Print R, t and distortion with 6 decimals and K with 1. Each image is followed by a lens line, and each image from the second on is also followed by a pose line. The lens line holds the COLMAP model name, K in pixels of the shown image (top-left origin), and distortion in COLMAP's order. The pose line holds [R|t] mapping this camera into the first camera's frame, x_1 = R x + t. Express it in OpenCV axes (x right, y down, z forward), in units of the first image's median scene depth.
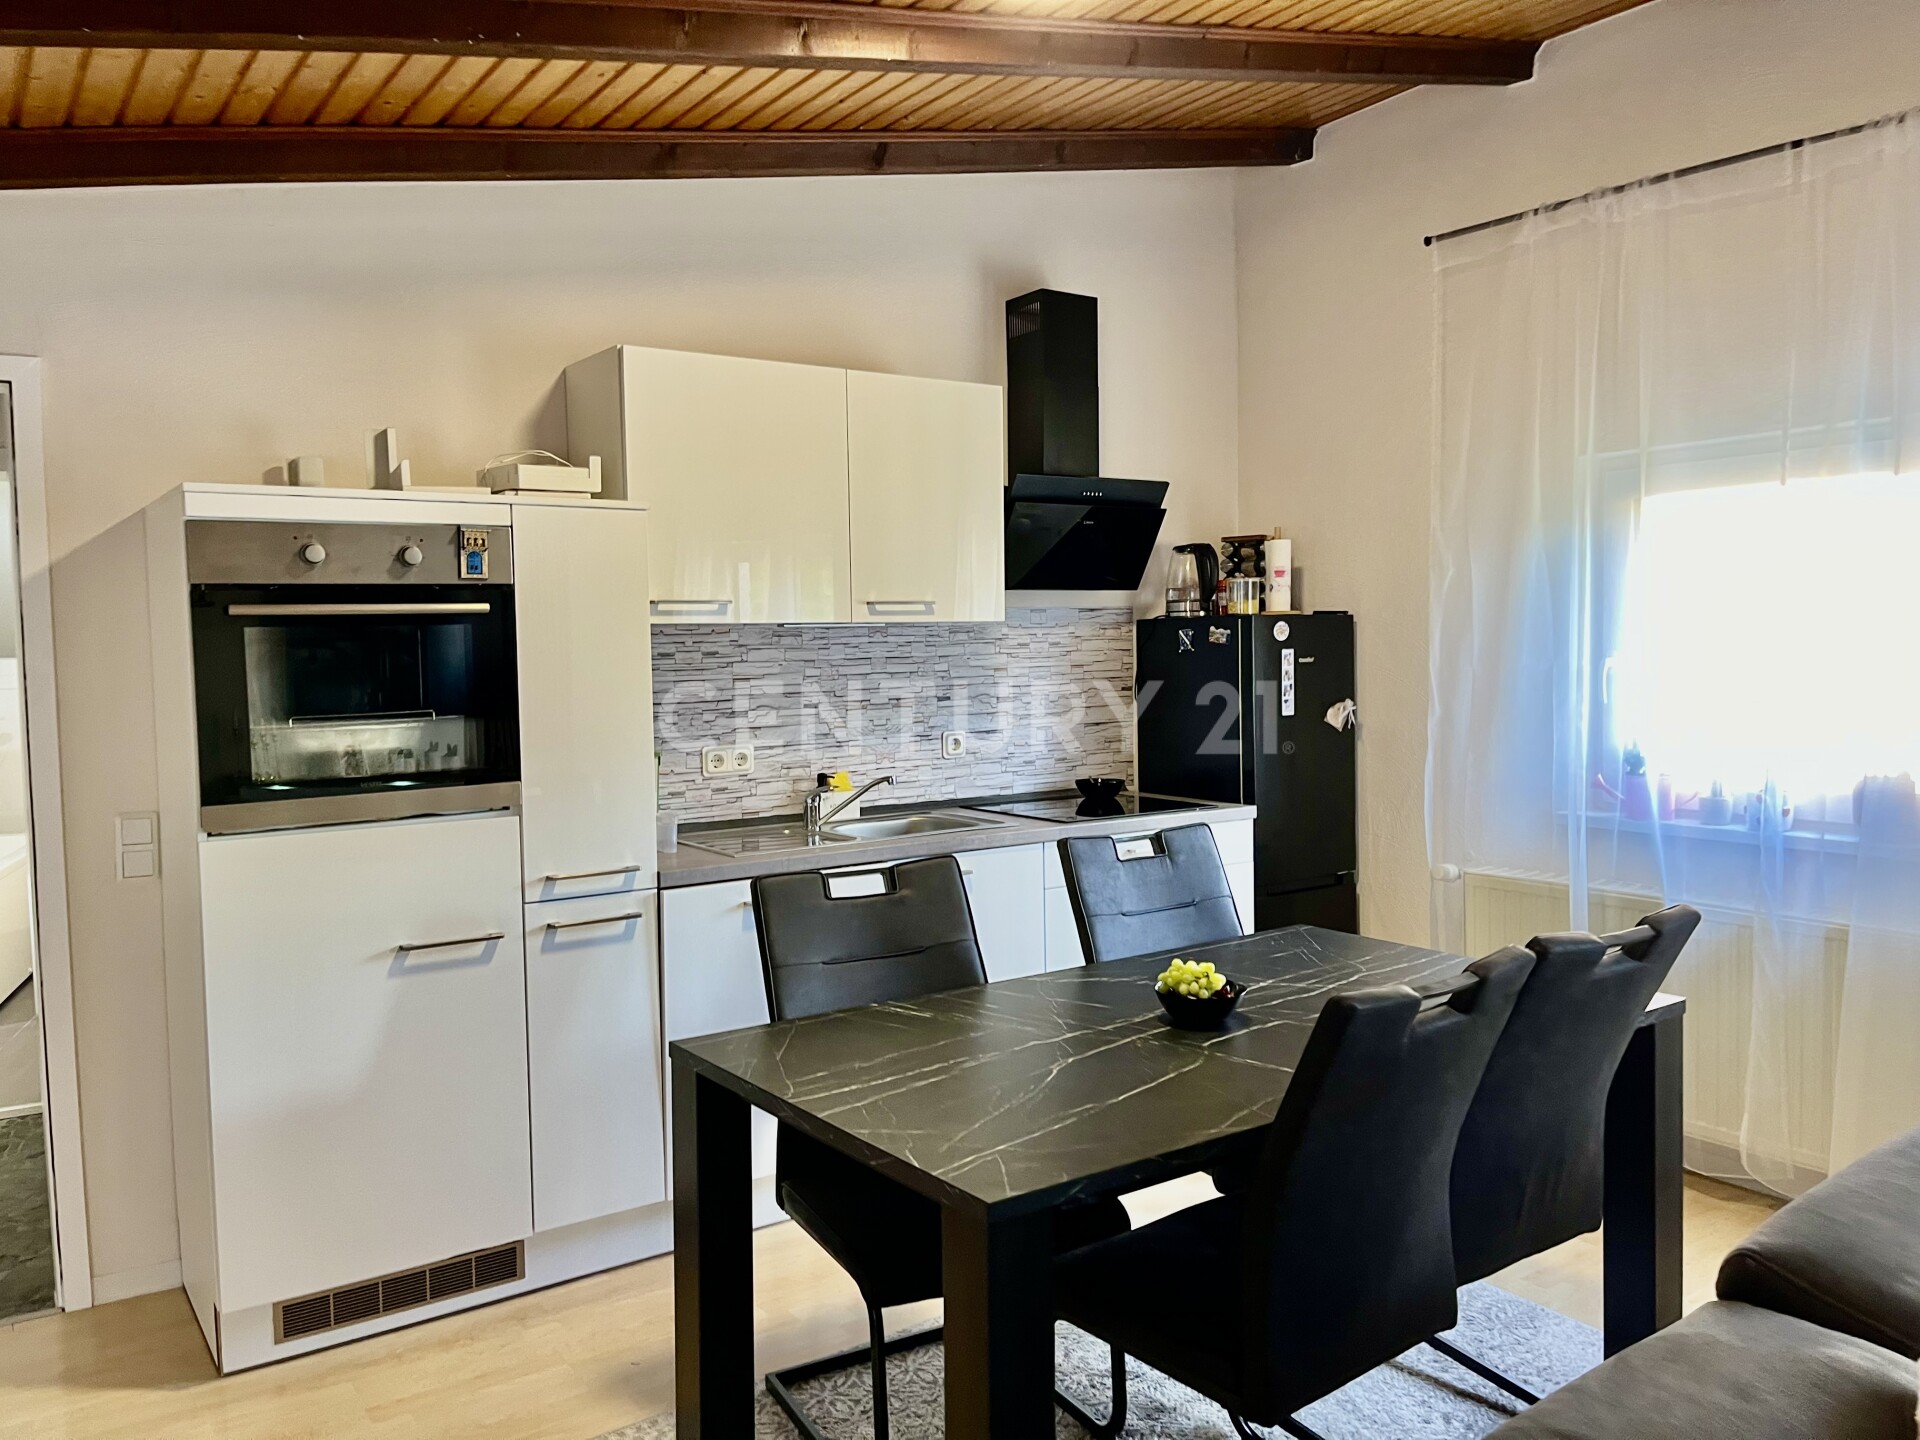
lens RADIAL K [[1432.8, 0, 969.0], [0, 1432.8, 731.9], [0, 0, 1]] dist [0.076253, -0.114859]
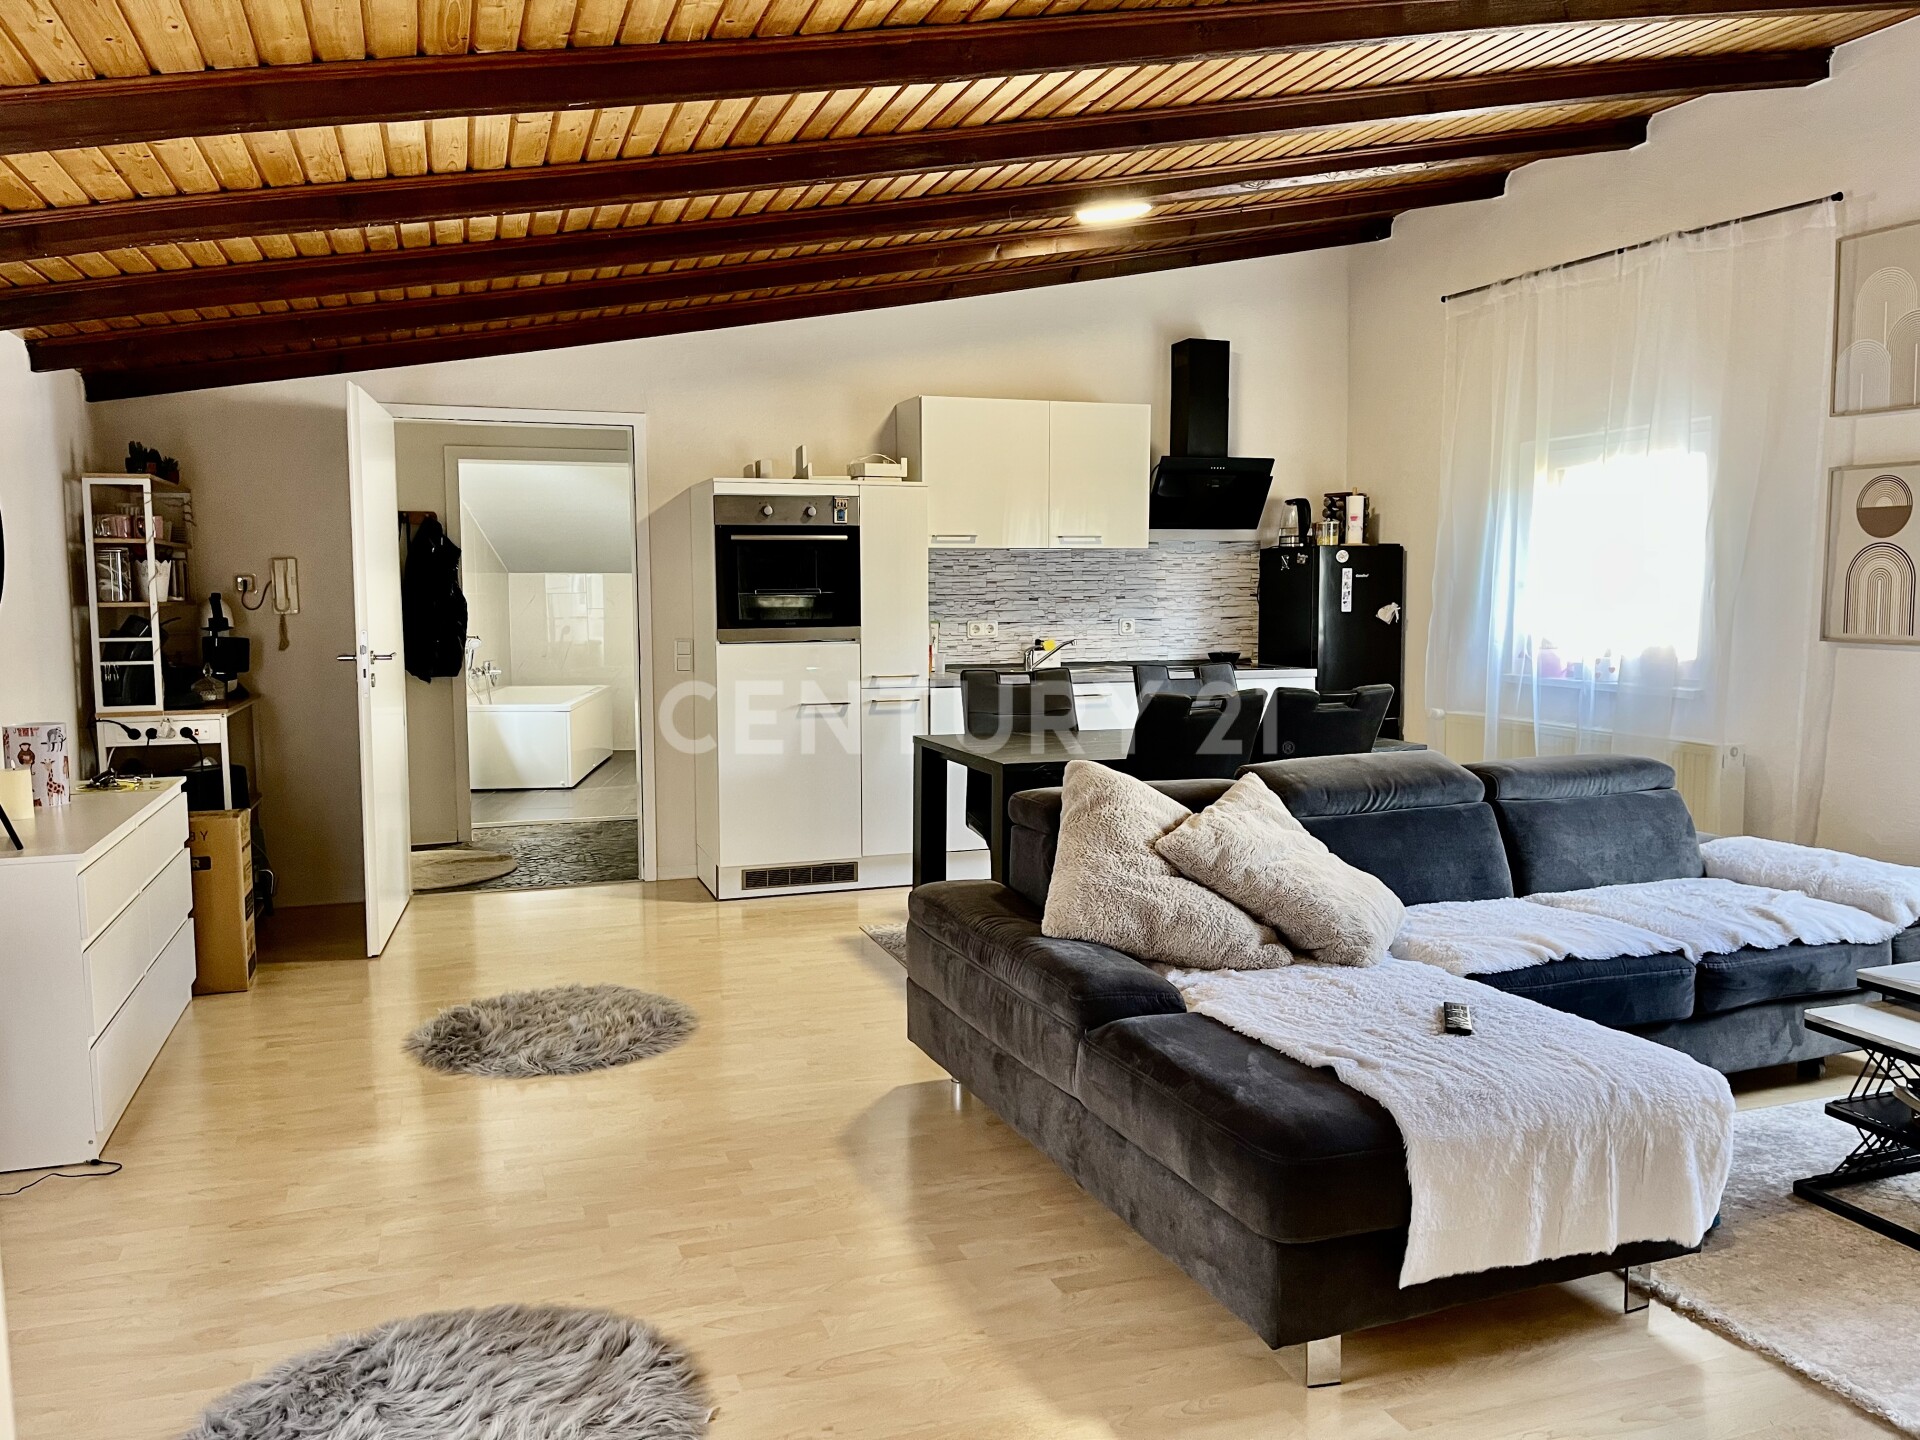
lens RADIAL K [[1432.8, 0, 969.0], [0, 1432.8, 731.9], [0, 0, 1]] dist [0.076253, -0.114859]
pose [[0.963192, 0.039756, -0.265859, 0.259781], [-0.029142, 0.998617, 0.043753, 0.063782], [0.267231, -0.034395, 0.963018, -0.617481]]
